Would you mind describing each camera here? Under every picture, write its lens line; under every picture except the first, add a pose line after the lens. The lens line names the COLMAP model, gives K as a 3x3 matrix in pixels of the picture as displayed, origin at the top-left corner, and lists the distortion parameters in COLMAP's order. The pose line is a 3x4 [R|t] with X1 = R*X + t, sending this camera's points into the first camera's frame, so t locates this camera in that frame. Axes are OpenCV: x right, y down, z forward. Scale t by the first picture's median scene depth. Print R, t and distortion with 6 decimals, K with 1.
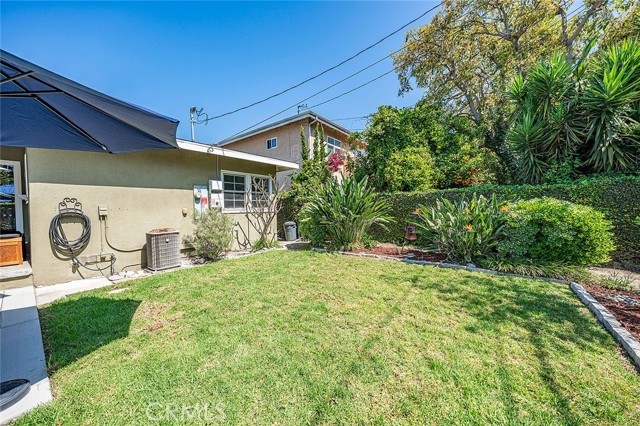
lens RADIAL K [[225.6, 0, 319.0], [0, 225.6, 215.0], [0, 0, 1]] dist [-0.008222, 0.000756]
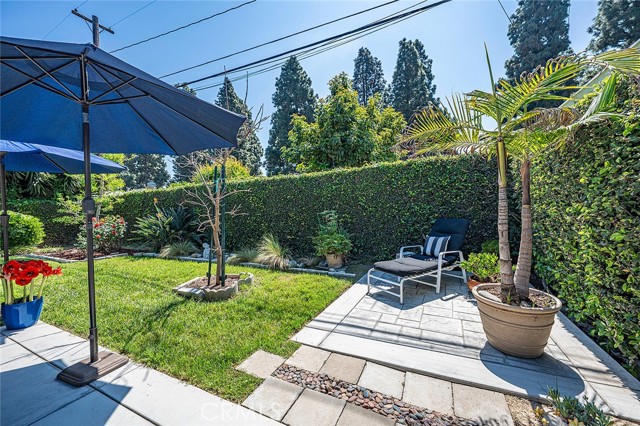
lens RADIAL K [[246.3, 0, 317.4], [0, 246.3, 212.4], [0, 0, 1]] dist [-0.000838, -0.000573]
pose [[-0.199621, 0.007905, 0.979841, -0.856952], [0.073468, 0.997274, 0.006922, 0.064081], [-0.977115, 0.073369, -0.199657, -0.624208]]
